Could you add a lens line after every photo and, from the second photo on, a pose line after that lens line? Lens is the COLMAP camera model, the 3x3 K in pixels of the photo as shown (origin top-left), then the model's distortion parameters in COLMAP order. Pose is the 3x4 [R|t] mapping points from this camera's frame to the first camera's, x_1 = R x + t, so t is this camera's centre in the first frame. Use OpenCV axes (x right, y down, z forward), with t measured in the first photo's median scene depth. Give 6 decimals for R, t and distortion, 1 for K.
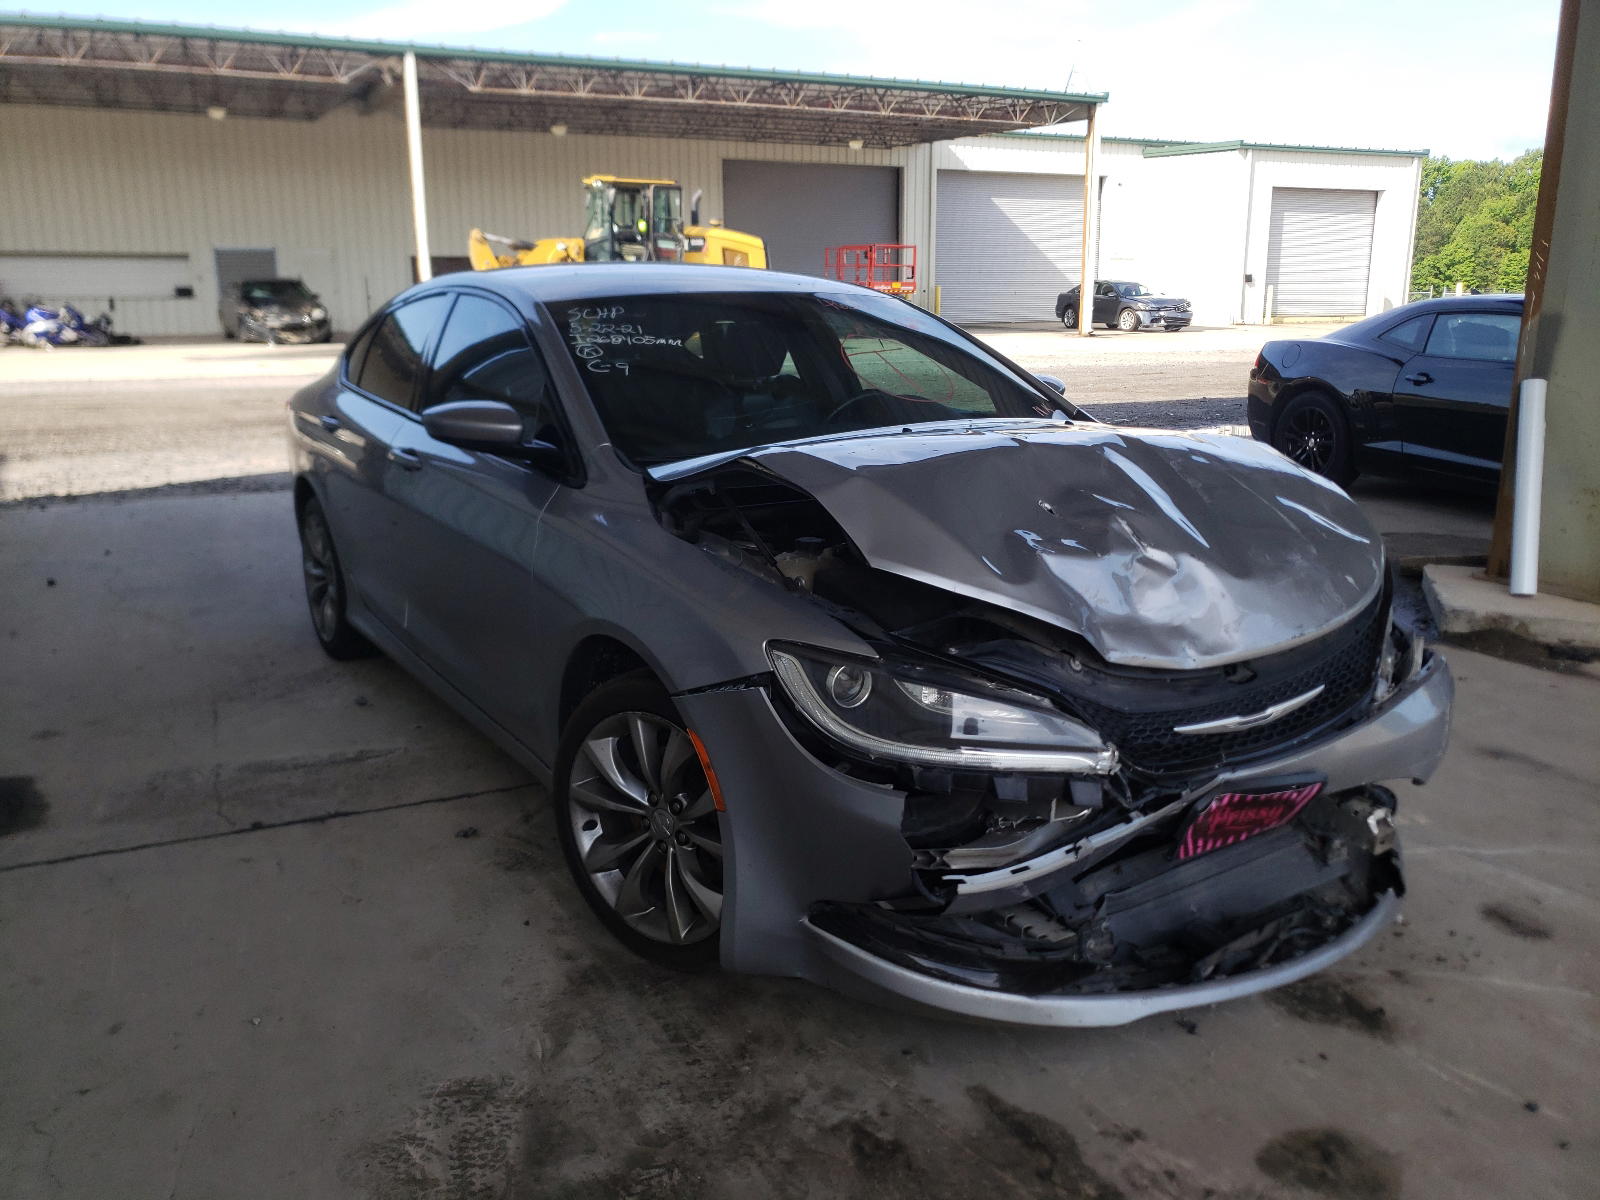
lens RADIAL K [[1250.8, 0, 800.0], [0, 1250.8, 600.0], [0, 0, 1]] dist [0.004987, 0.012695]
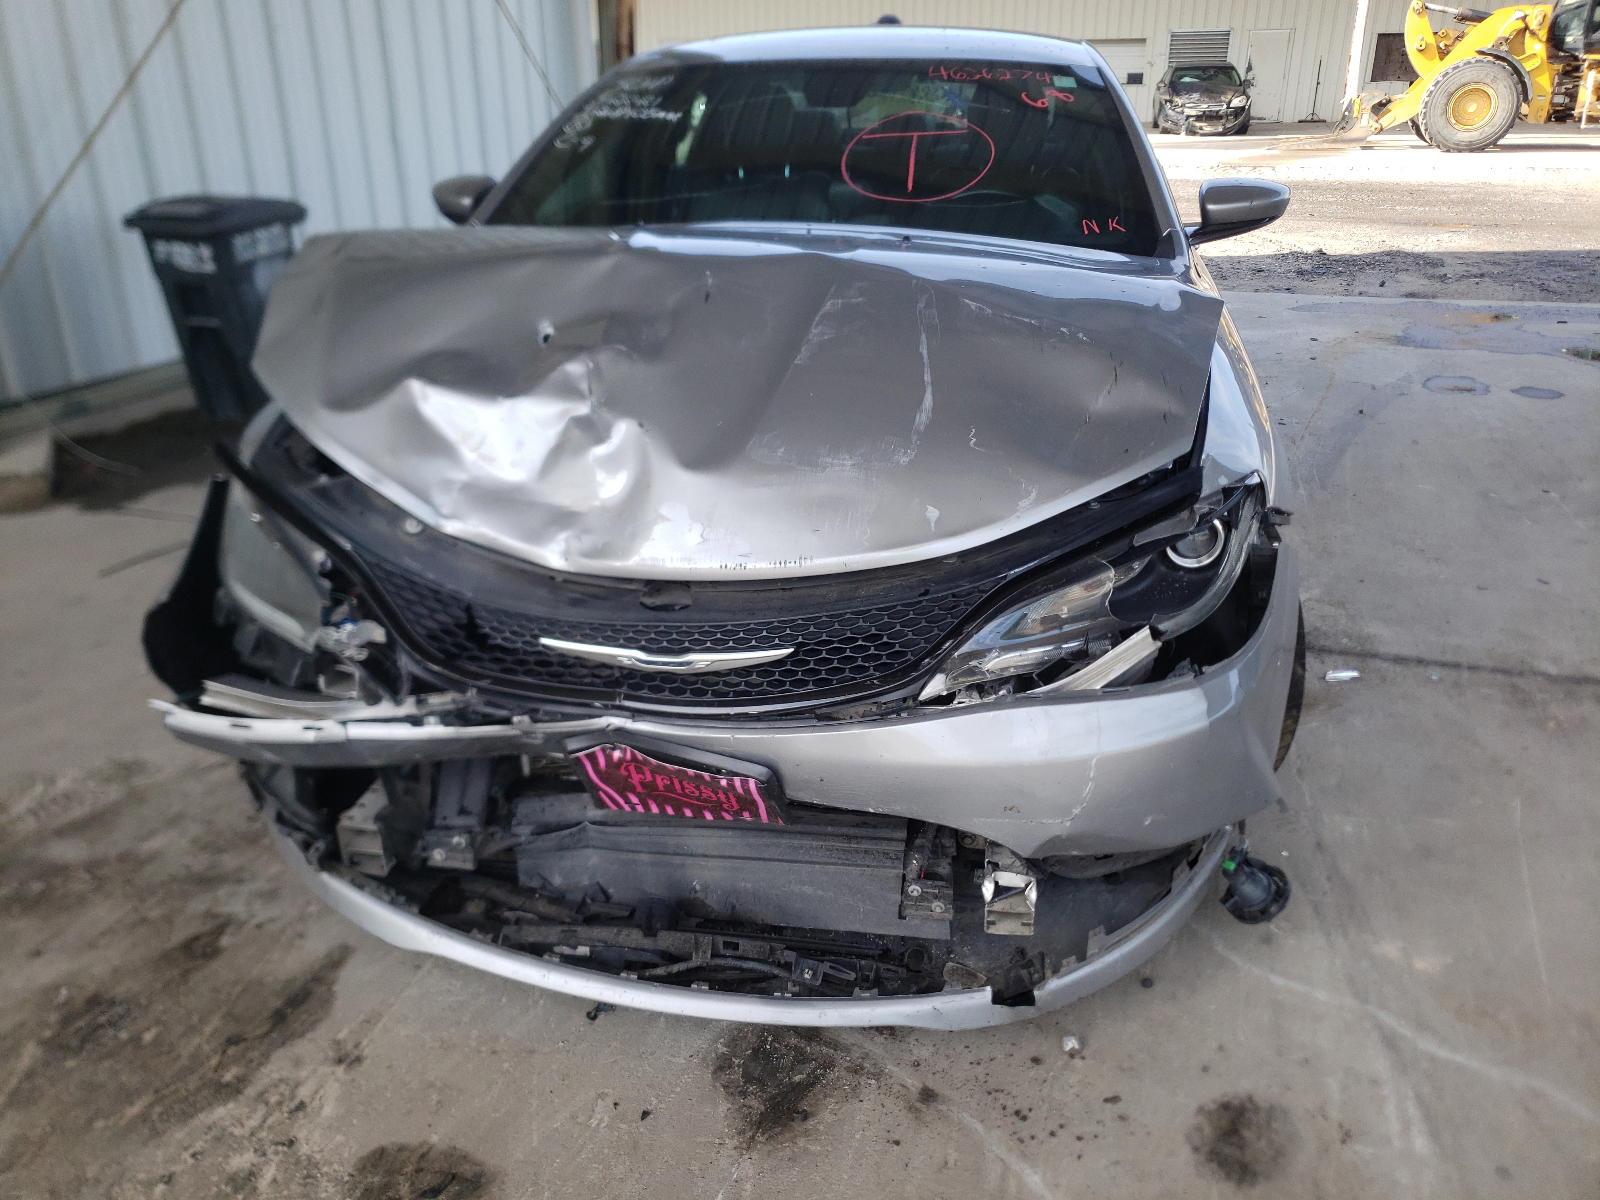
lens RADIAL K [[1250.8, 0, 800.0], [0, 1250.8, 600.0], [0, 0, 1]] dist [0.004987, 0.012695]
pose [[0.741533, 0.254140, -0.620920, 0.855096], [-0.156825, 0.965499, 0.207886, -0.102089], [0.652330, -0.056778, 0.755805, 0.498468]]
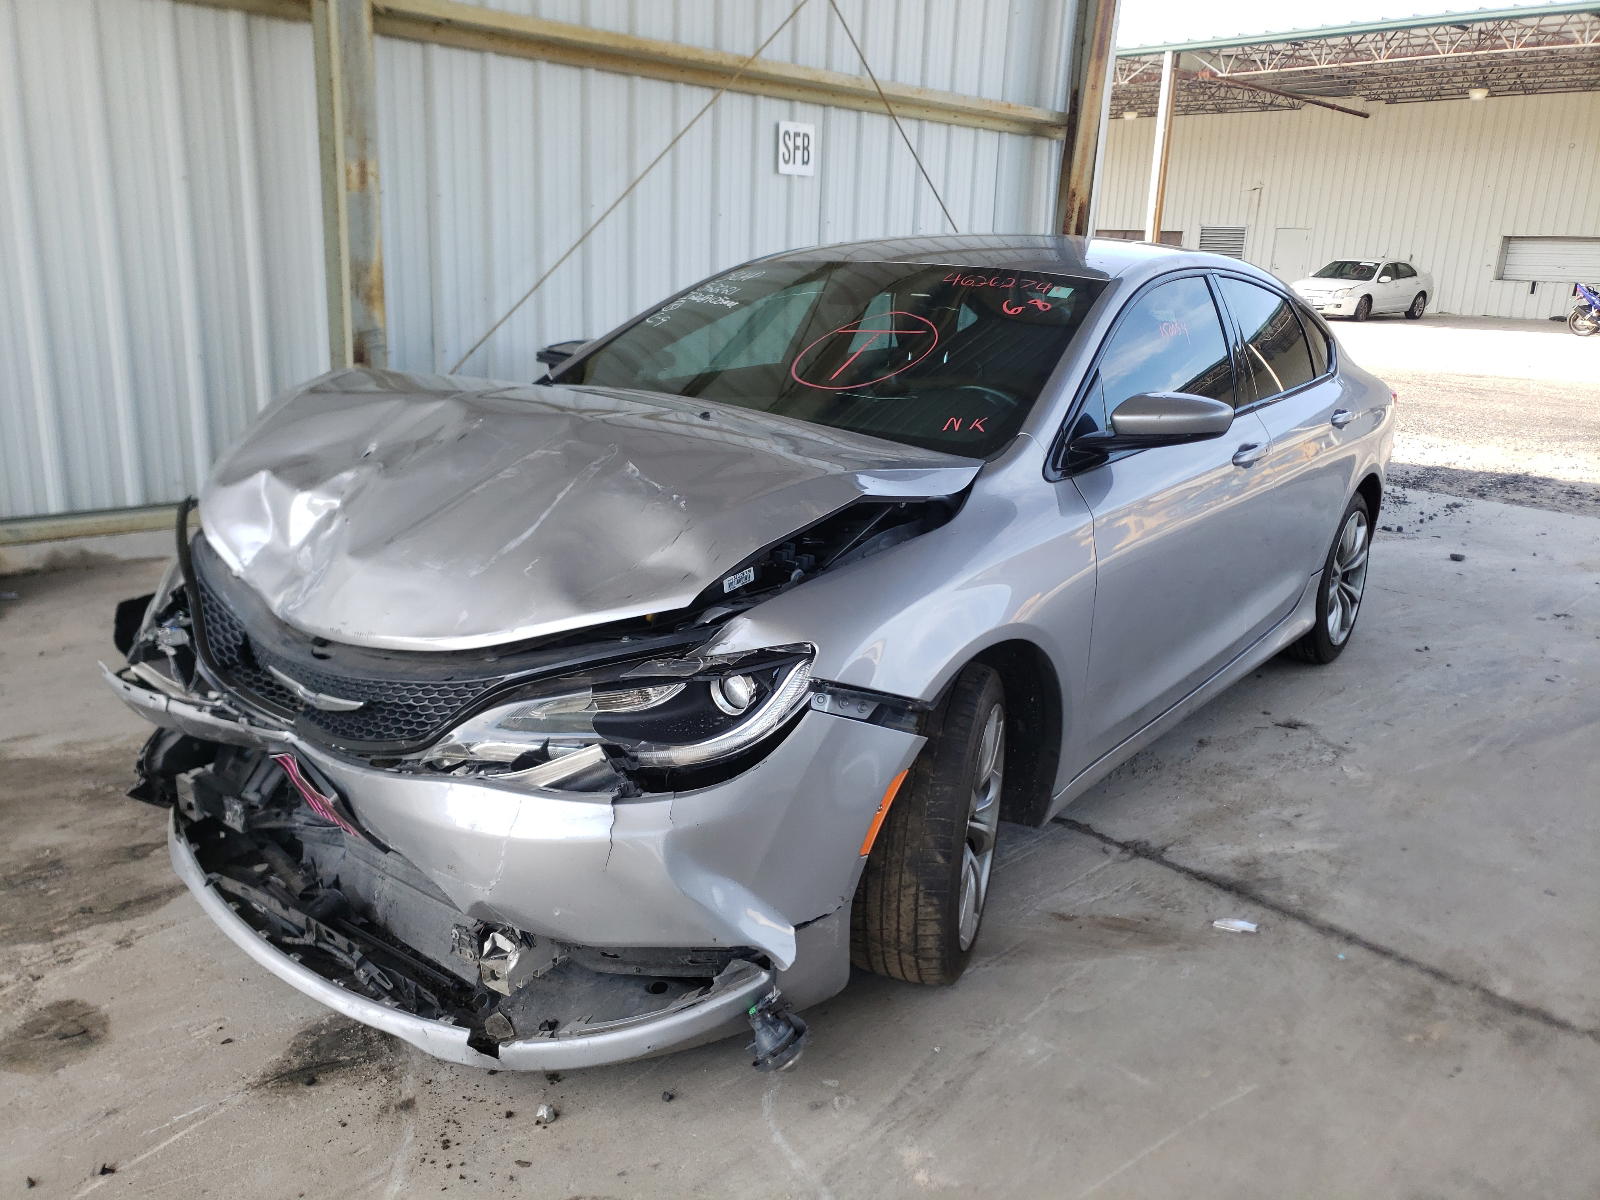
lens RADIAL K [[1224.9, 0, 800.0], [0, 1224.9, 600.0], [0, 0, 1]] dist [-0.006085, 0.035425]
pose [[0.343165, 0.267347, -0.900424, 1.302178], [-0.259852, 0.948244, 0.182512, -0.241105], [0.902616, 0.171345, 0.394874, 0.944864]]
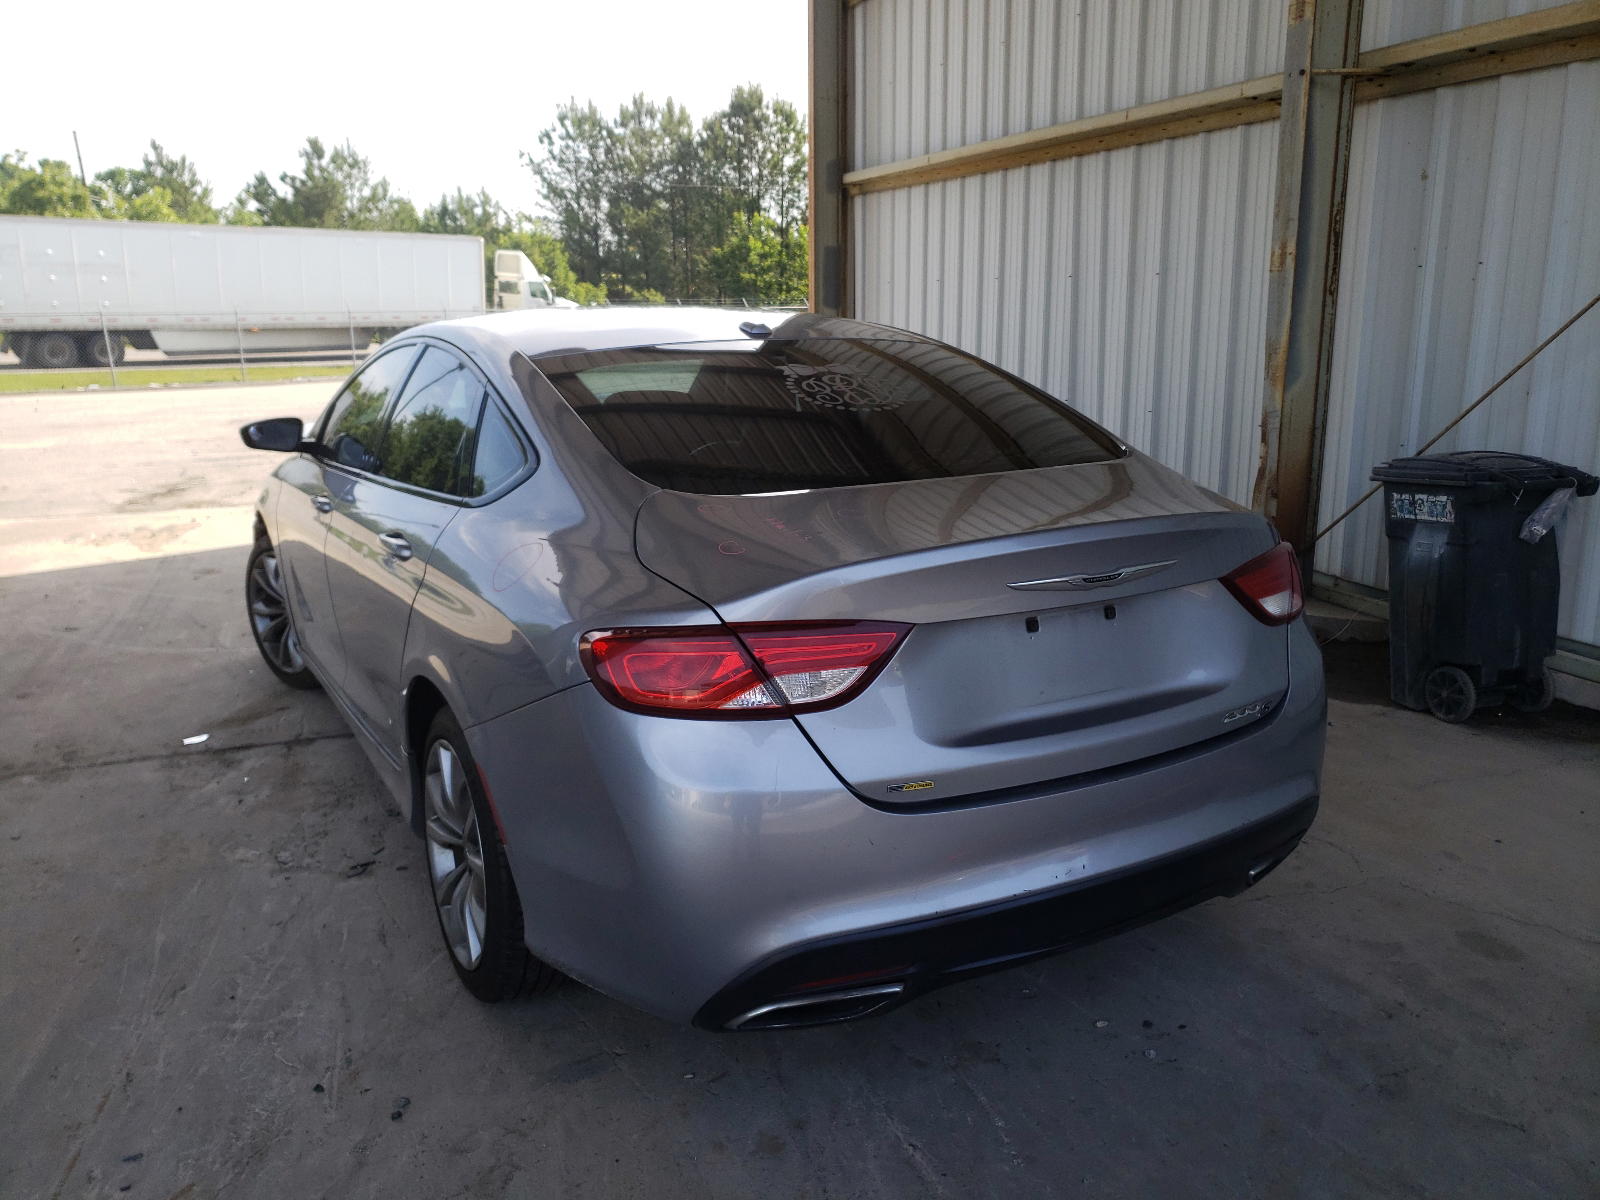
lens RADIAL K [[1250.8, 0, 800.0], [0, 1250.8, 600.0], [0, 0, 1]] dist [0.004987, 0.012695]
pose [[-0.999013, 0.004141, 0.044225, -0.487427], [0.023384, 0.895537, 0.444372, -0.842179], [-0.037765, 0.444967, -0.894750, 3.356409]]
